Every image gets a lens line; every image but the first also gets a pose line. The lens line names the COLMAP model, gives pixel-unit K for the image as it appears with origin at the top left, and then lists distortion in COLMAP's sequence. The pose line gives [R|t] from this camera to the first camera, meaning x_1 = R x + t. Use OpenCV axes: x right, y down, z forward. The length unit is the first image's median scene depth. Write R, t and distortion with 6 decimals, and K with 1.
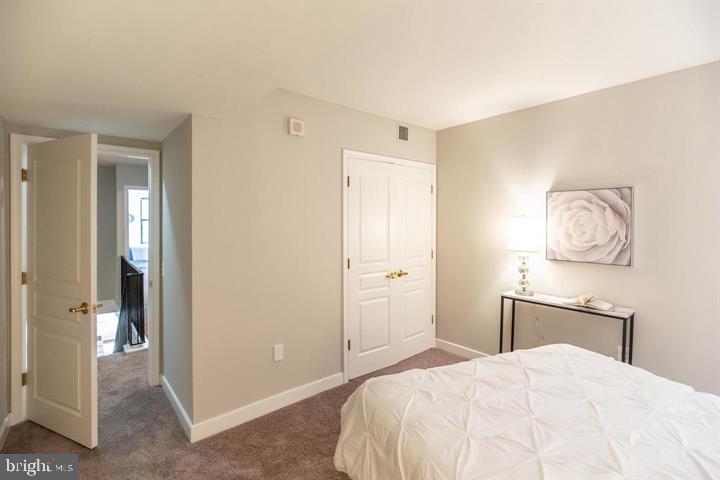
lens RADIAL K [[337.7, 0, 360.0], [0, 337.7, 240.0], [0, 0, 1]] dist [-0.044202, 0.010882]
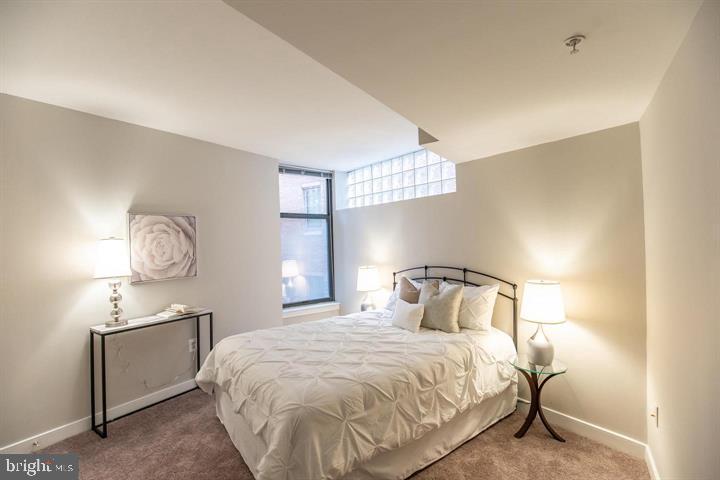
lens RADIAL K [[337.7, 0, 360.0], [0, 337.7, 240.0], [0, 0, 1]] dist [-0.044202, 0.010882]
pose [[-0.256507, -0.003080, 0.966537, -0.586302], [0.065542, 0.997638, 0.020573, -0.045207], [-0.964318, 0.068626, -0.255699, 0.636801]]
